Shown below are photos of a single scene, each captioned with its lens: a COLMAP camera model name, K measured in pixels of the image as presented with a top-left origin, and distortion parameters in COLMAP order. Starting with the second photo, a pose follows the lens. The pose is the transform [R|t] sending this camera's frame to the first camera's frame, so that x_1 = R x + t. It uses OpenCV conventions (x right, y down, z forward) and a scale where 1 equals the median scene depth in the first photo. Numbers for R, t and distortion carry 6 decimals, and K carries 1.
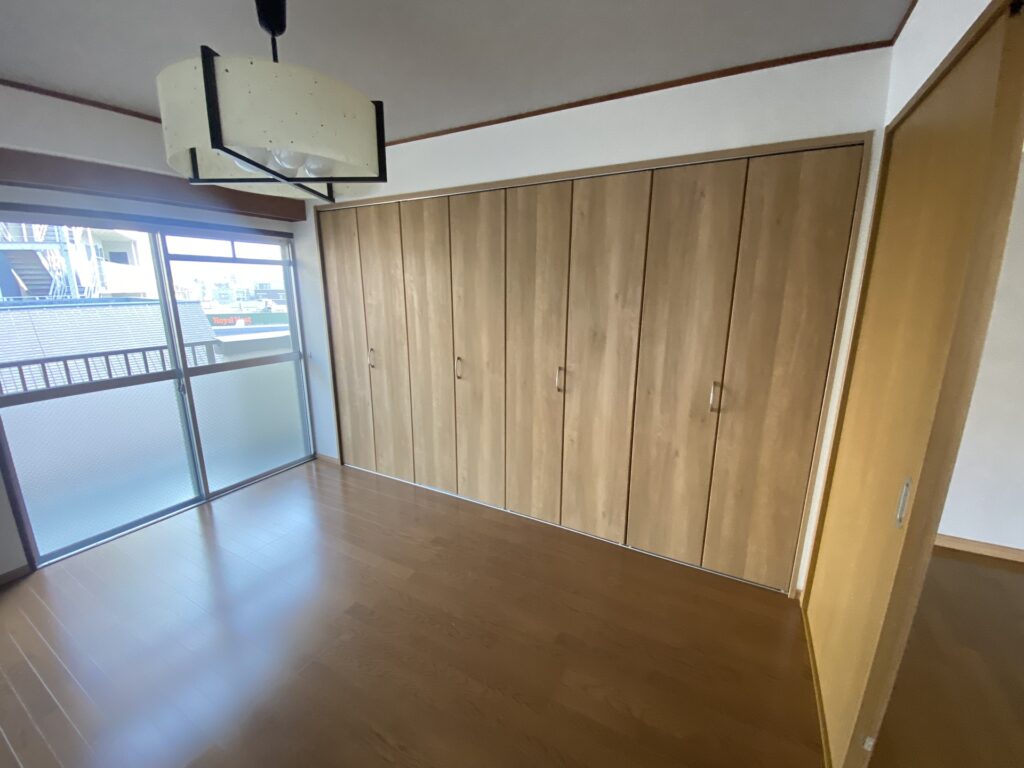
lens RADIAL K [[418.9, 0, 518.9], [0, 418.9, 383.6], [0, 0, 1]] dist [-0.001802, -0.004987]
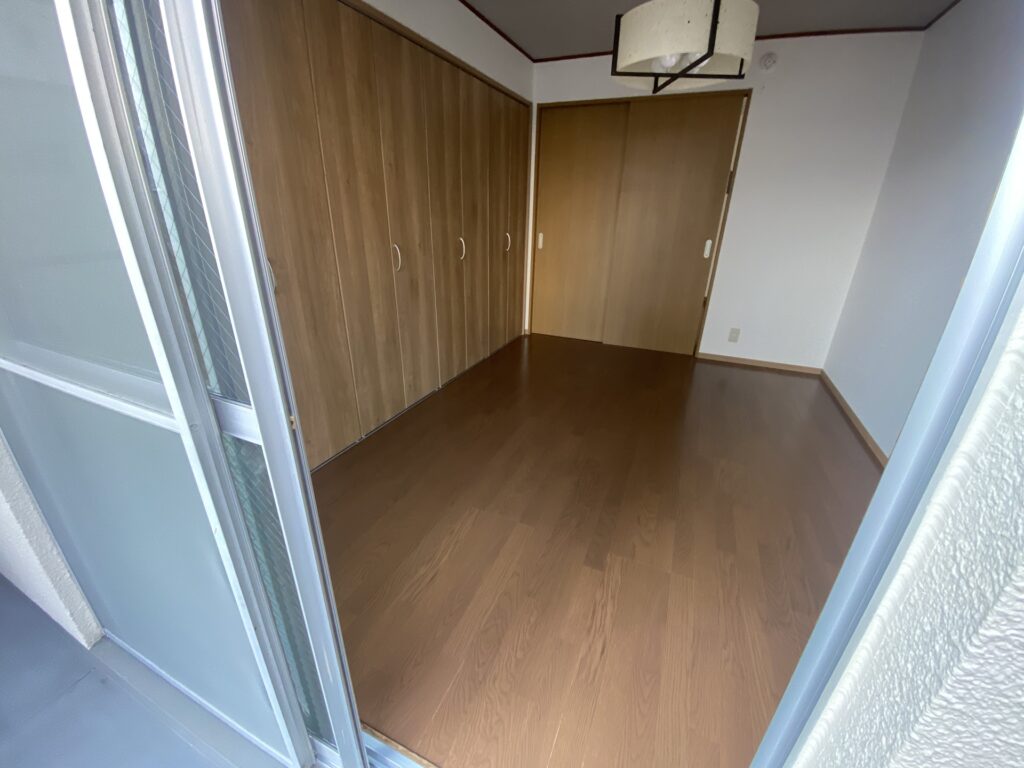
lens RADIAL K [[418.9, 0, 512.8], [0, 418.9, 385.9], [0, 0, 1]] dist [-0.001802, -0.004987]
pose [[-0.087892, -0.390993, 0.916187, -0.926457], [0.208775, 0.892089, 0.400737, -0.084869], [-0.974006, 0.226499, 0.003222, 0.736354]]
